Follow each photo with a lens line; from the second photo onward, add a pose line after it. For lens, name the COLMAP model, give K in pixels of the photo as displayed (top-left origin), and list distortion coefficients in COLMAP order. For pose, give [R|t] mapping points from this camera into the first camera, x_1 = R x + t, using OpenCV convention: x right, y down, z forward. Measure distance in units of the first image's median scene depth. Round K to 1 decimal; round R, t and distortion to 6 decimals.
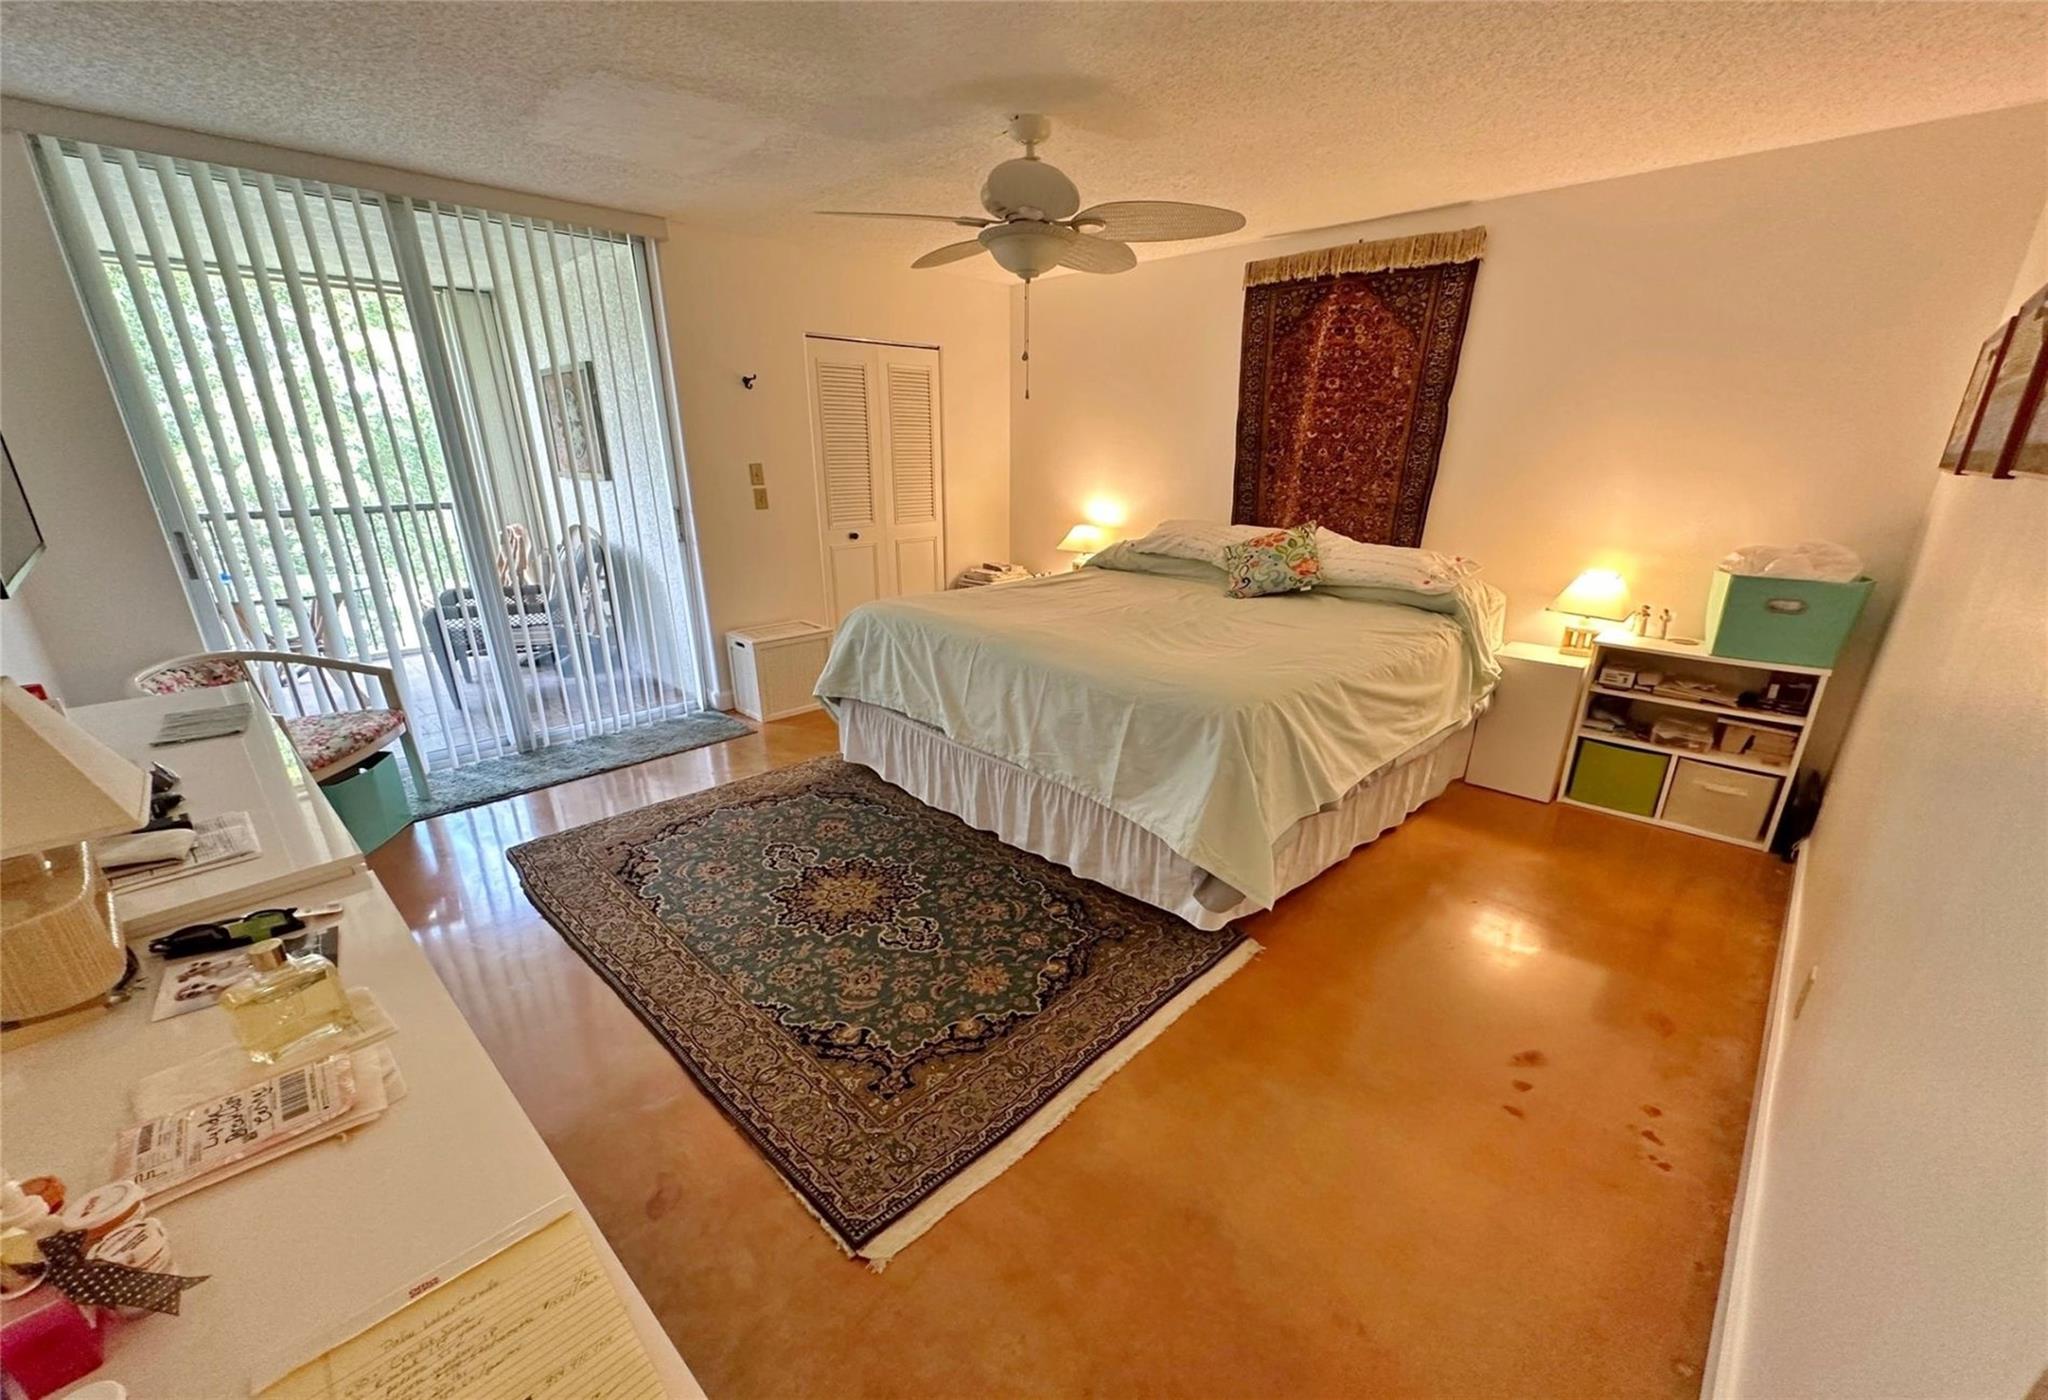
lens RADIAL K [[821.6, 0, 1028.5], [0, 821.6, 745.4], [0, 0, 1]] dist [0.001255, 0.000163]
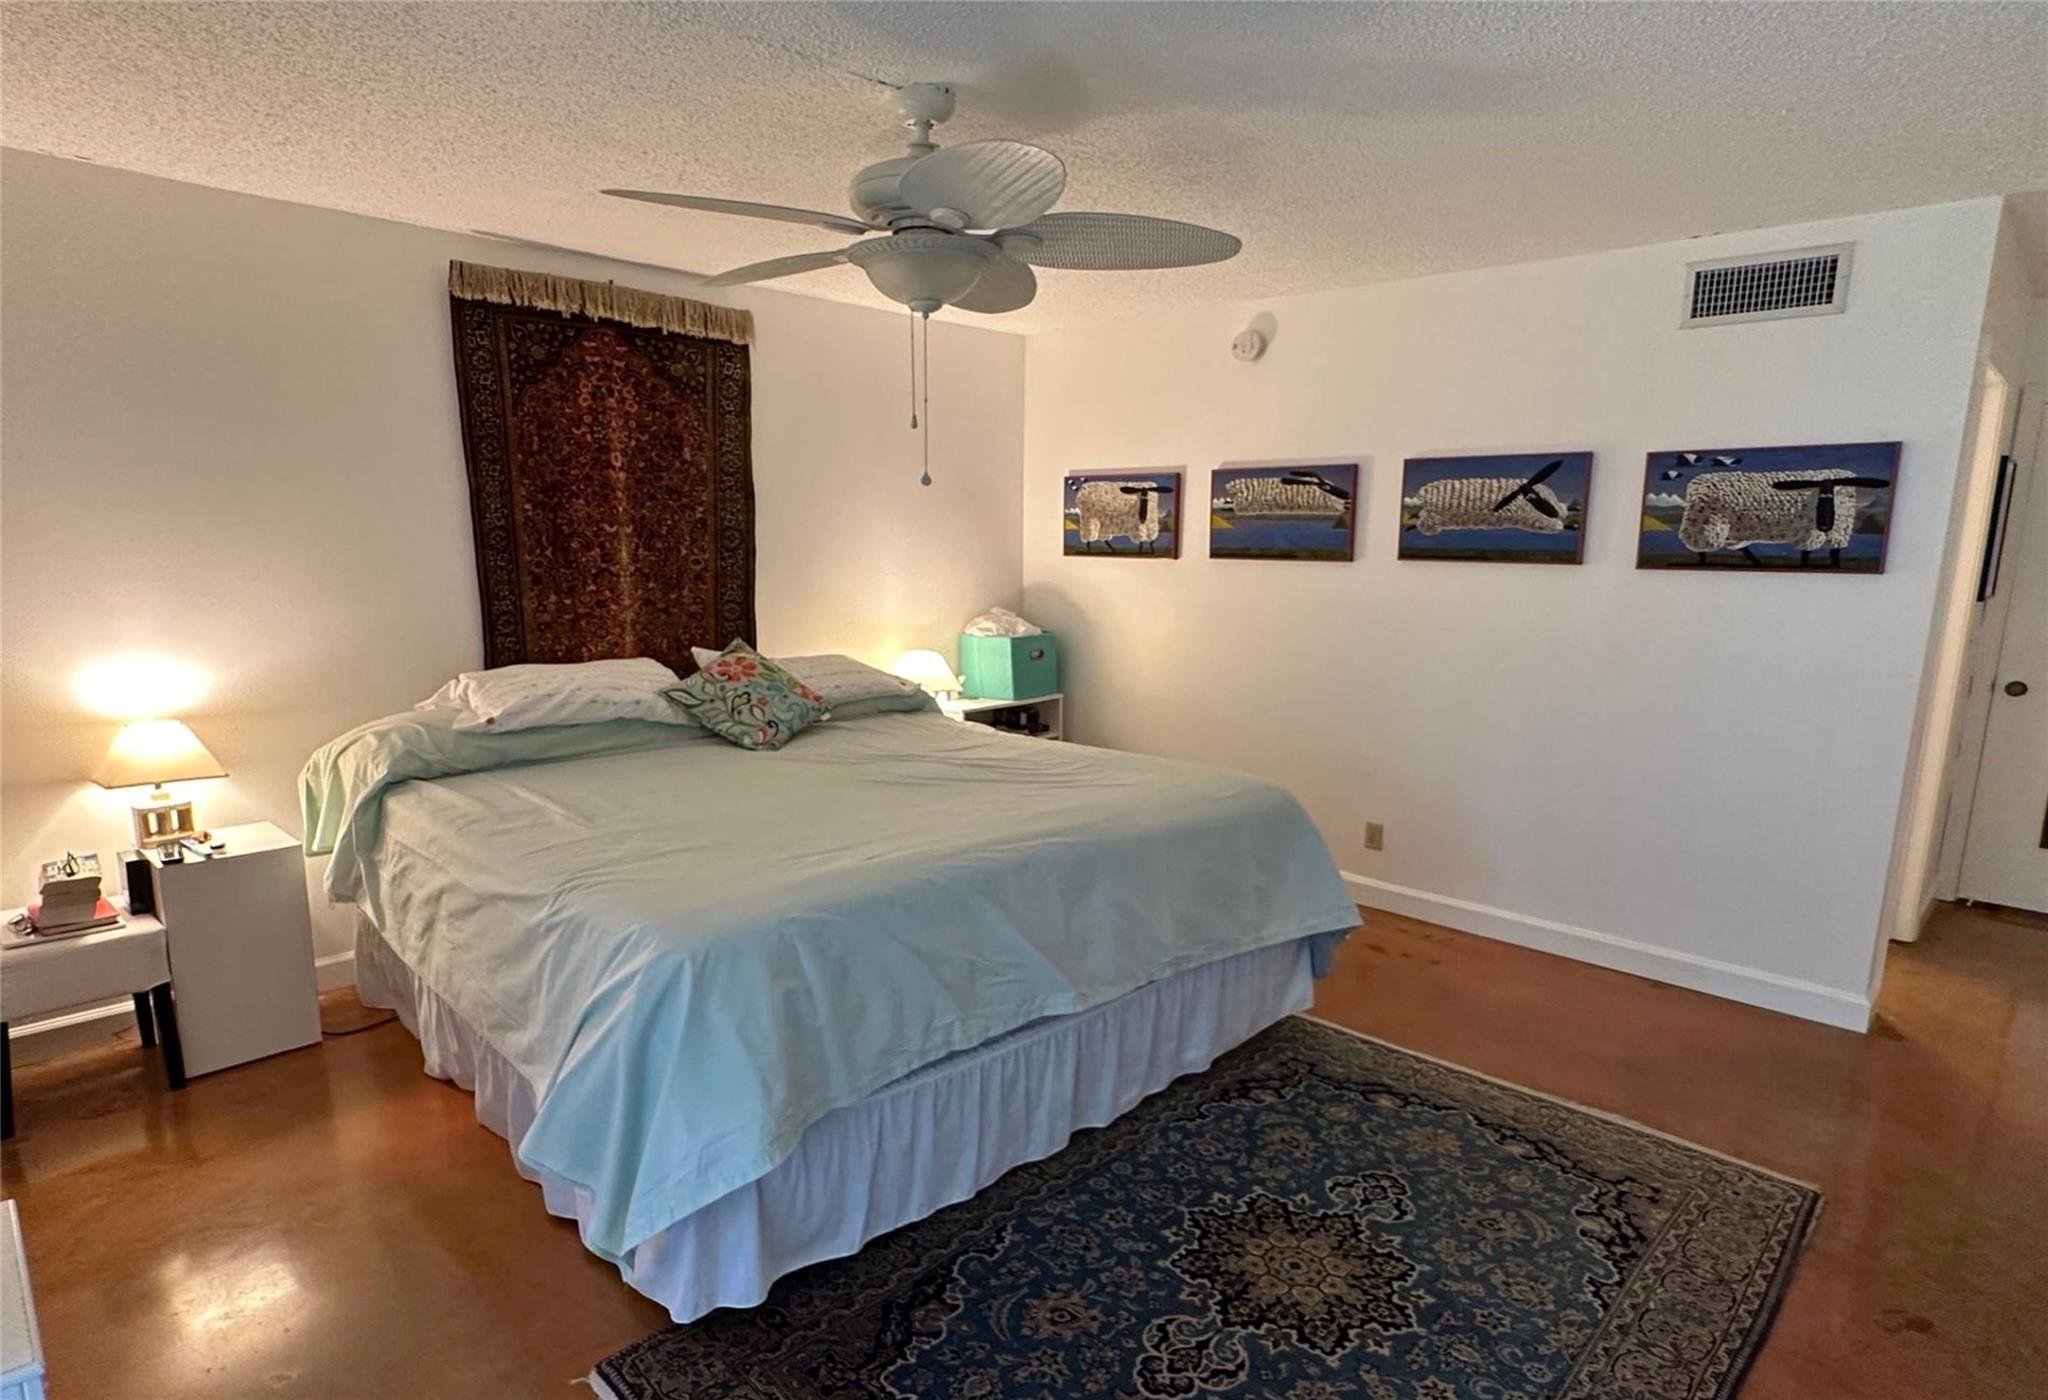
lens RADIAL K [[1132.9, 0, 1026.0], [0, 1132.9, 748.2], [0, 0, 1]] dist [-0.000007, 0.000520]
pose [[-0.009898, -0.193112, 0.981127, -0.693361], [0.337354, 0.923006, 0.185076, -0.283105], [-0.941326, 0.332819, 0.056011, 0.724614]]
